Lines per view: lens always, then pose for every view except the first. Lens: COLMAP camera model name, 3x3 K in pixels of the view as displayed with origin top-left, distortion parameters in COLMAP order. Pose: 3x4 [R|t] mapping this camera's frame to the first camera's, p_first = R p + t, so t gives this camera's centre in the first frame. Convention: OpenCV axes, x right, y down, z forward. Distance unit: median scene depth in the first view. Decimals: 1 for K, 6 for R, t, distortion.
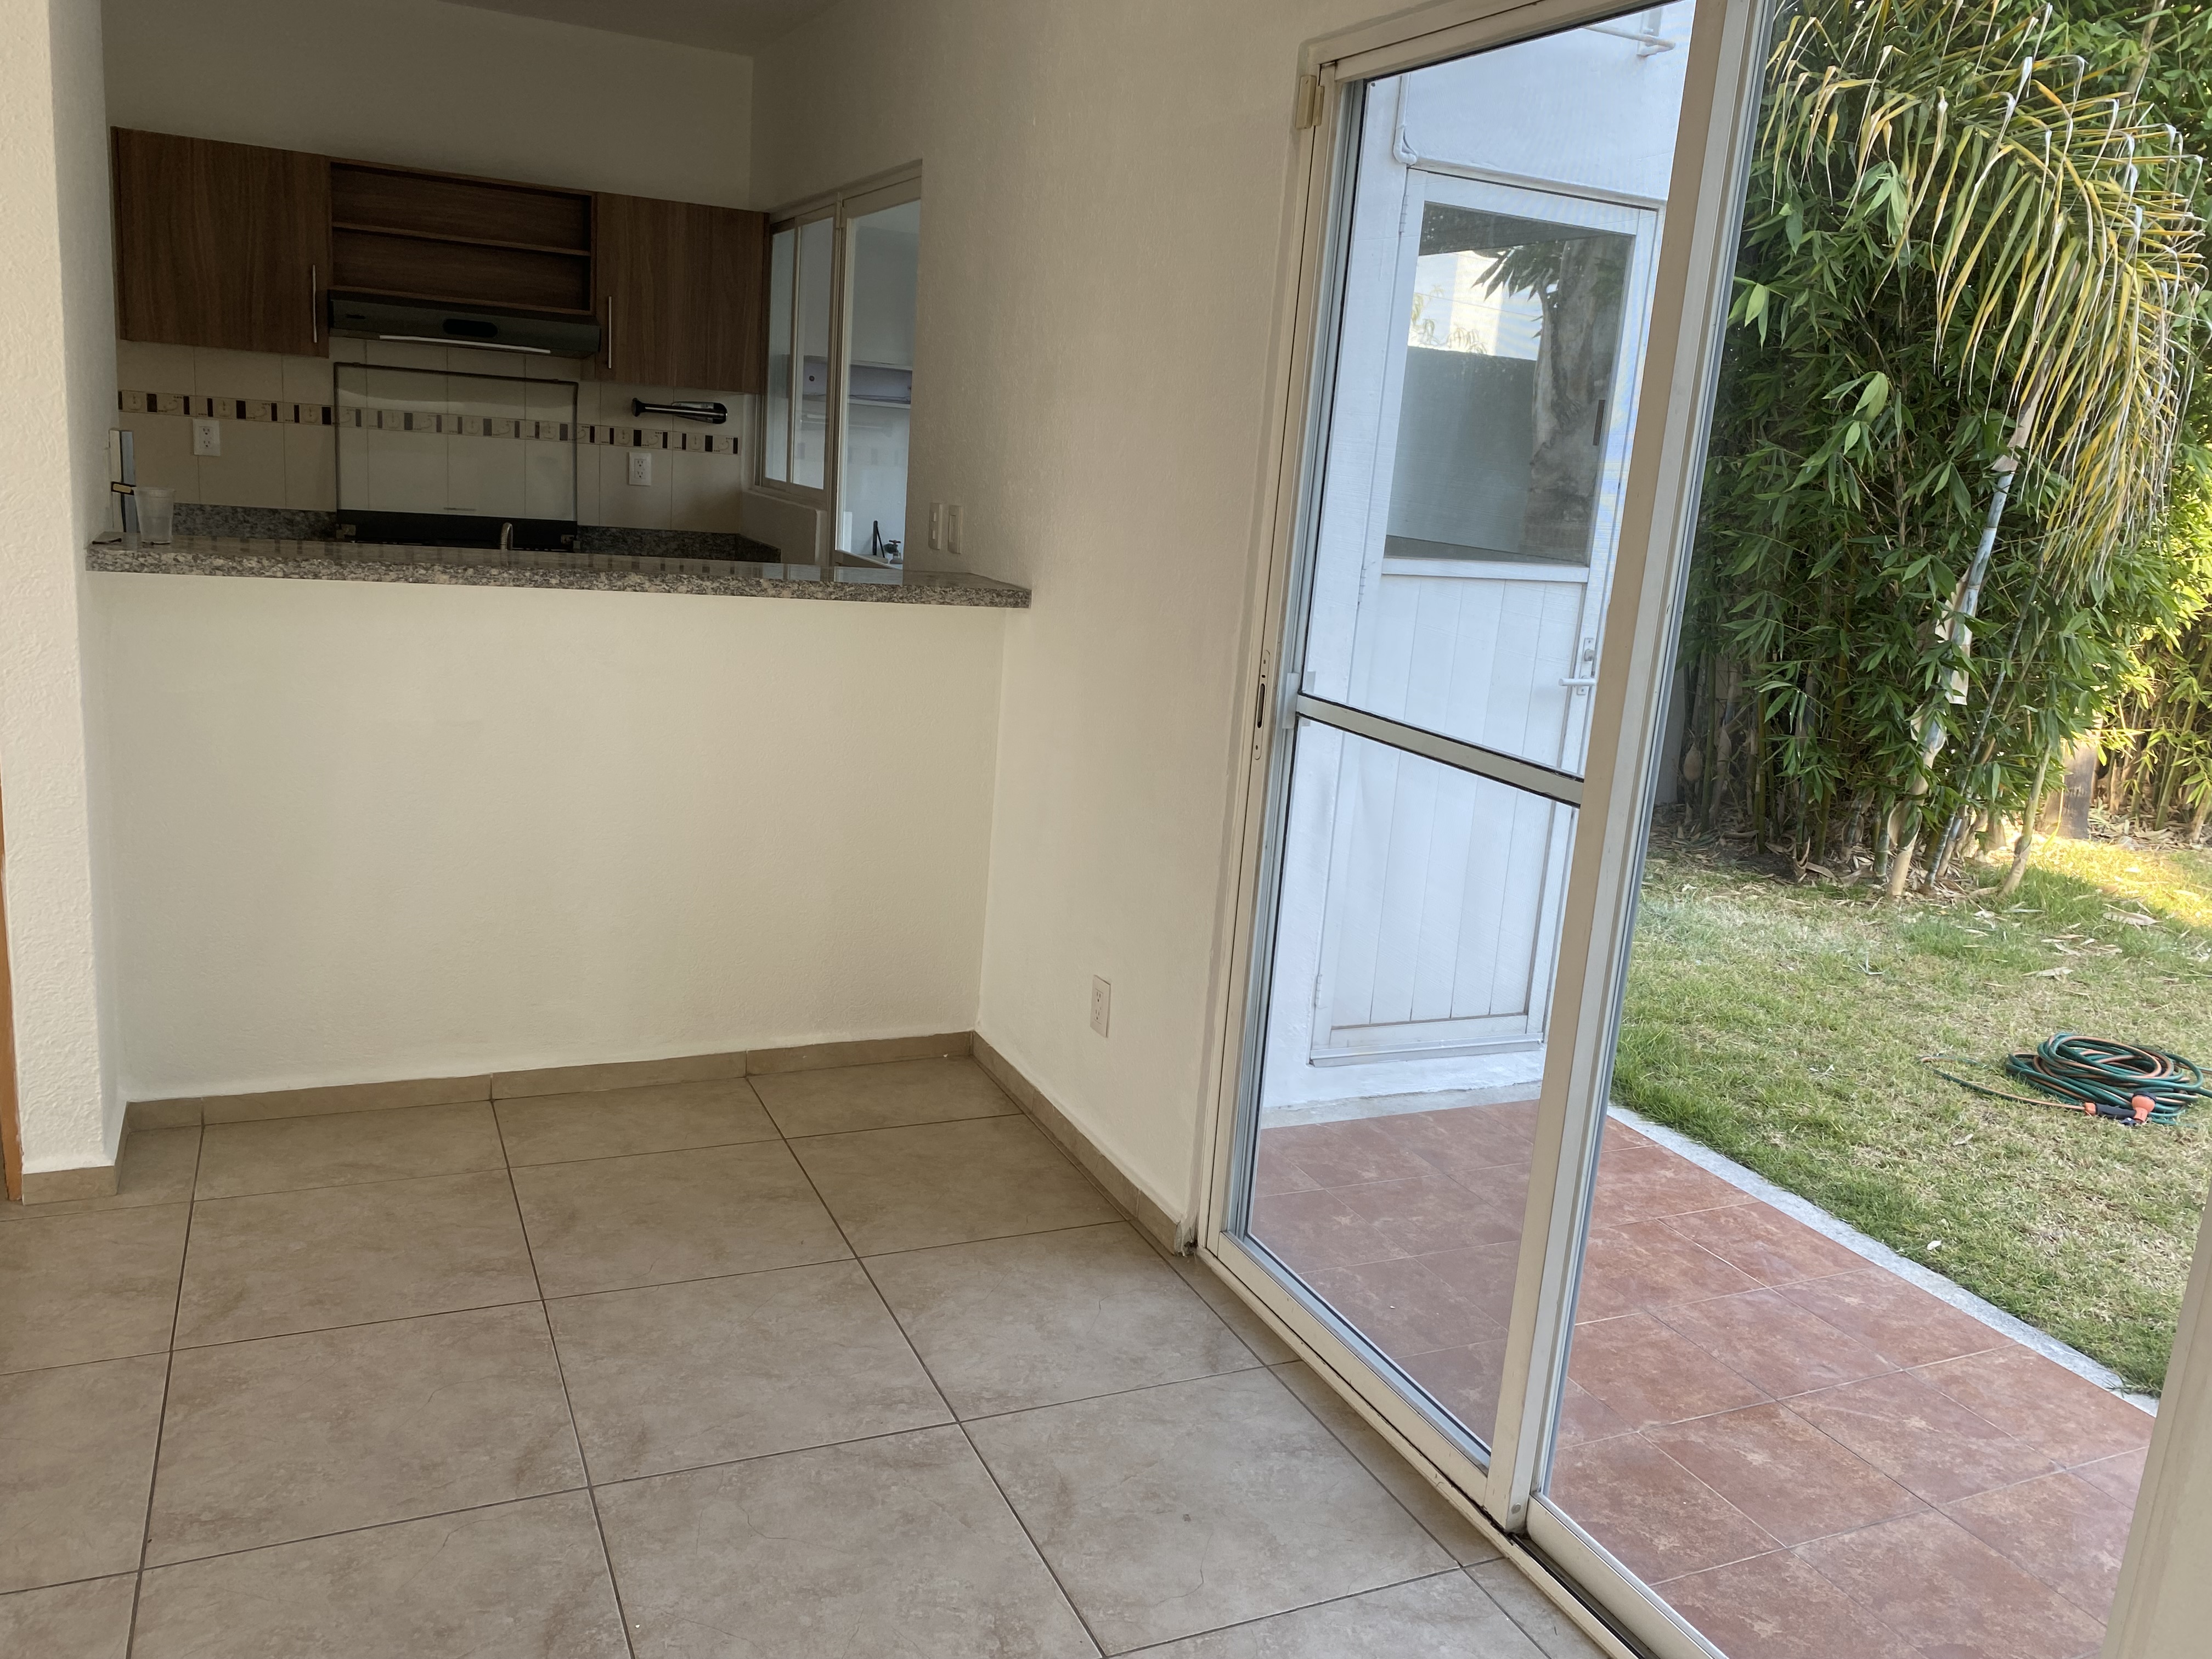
lens RADIAL K [[1692.2, 0, 1099.4], [0, 1692.2, 822.5], [0, 0, 1]] dist [0.019868, -0.017900]
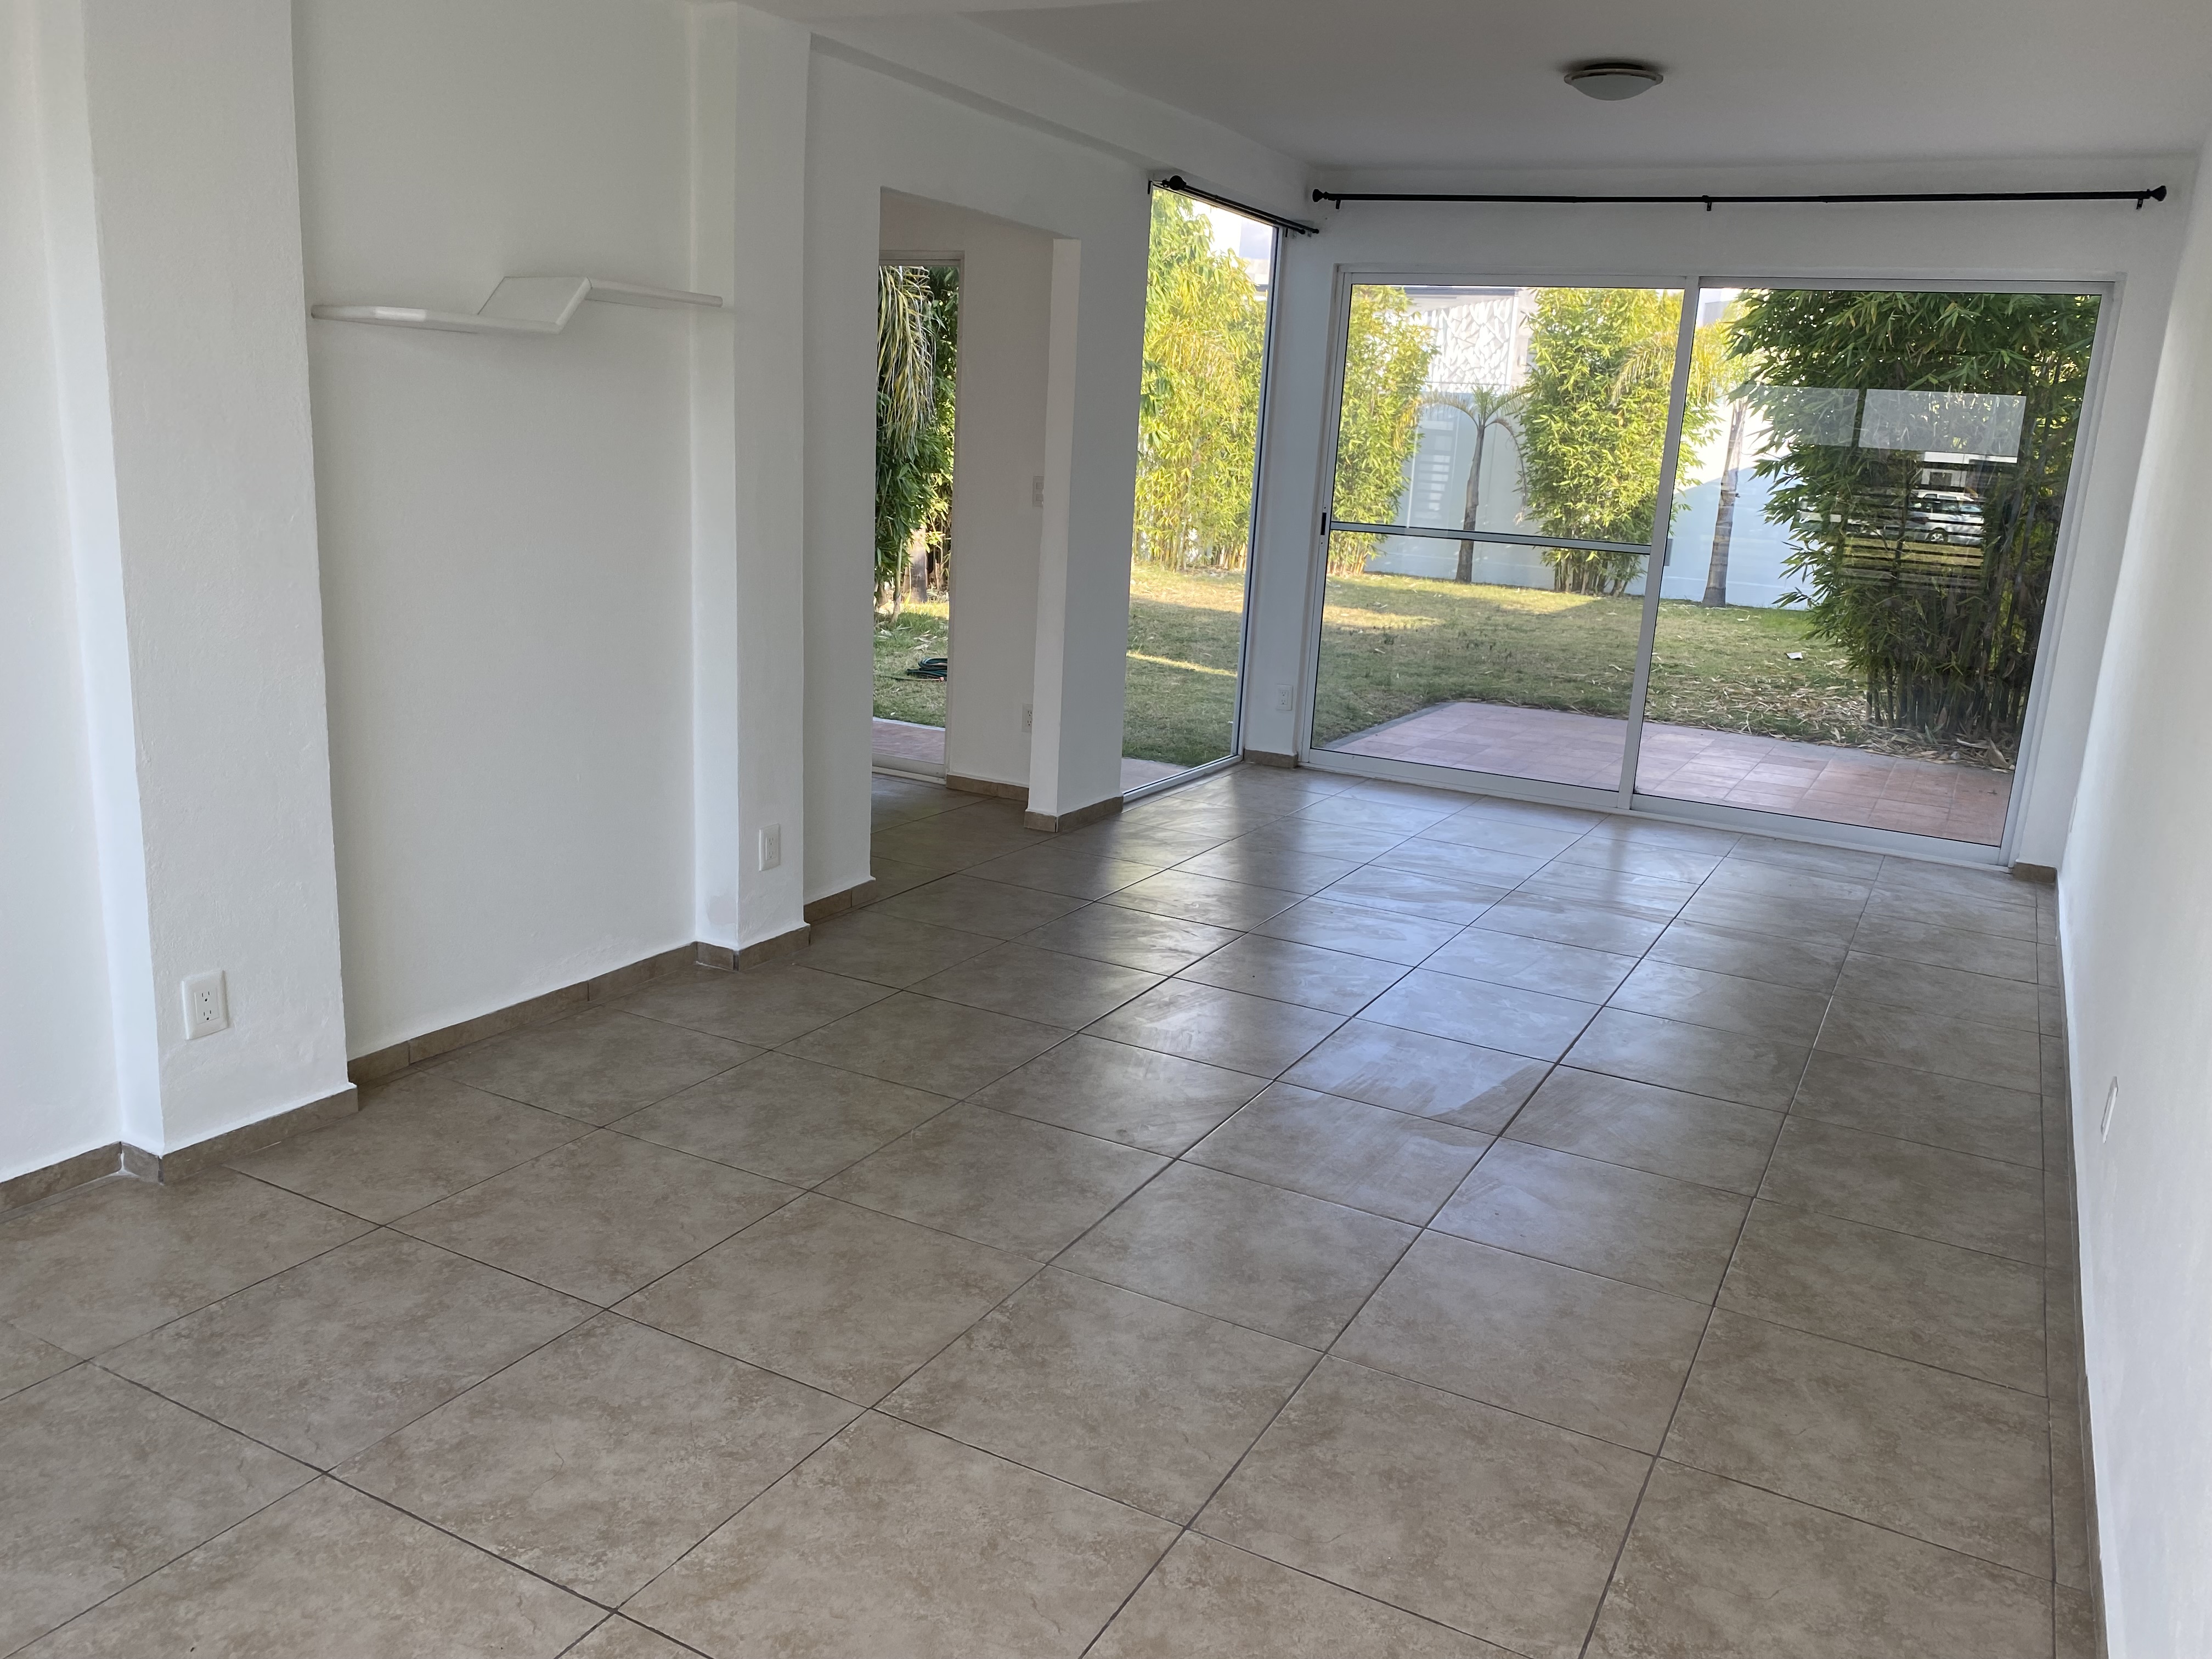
lens RADIAL K [[1692.2, 0, 1106.5], [0, 1692.2, 835.4], [0, 0, 1]] dist [0.019868, -0.017900]
pose [[0.802520, -0.168897, 0.572220, -0.398834], [0.135457, 0.985628, 0.100944, 0.123393], [-0.581045, -0.003498, 0.813864, -0.678424]]
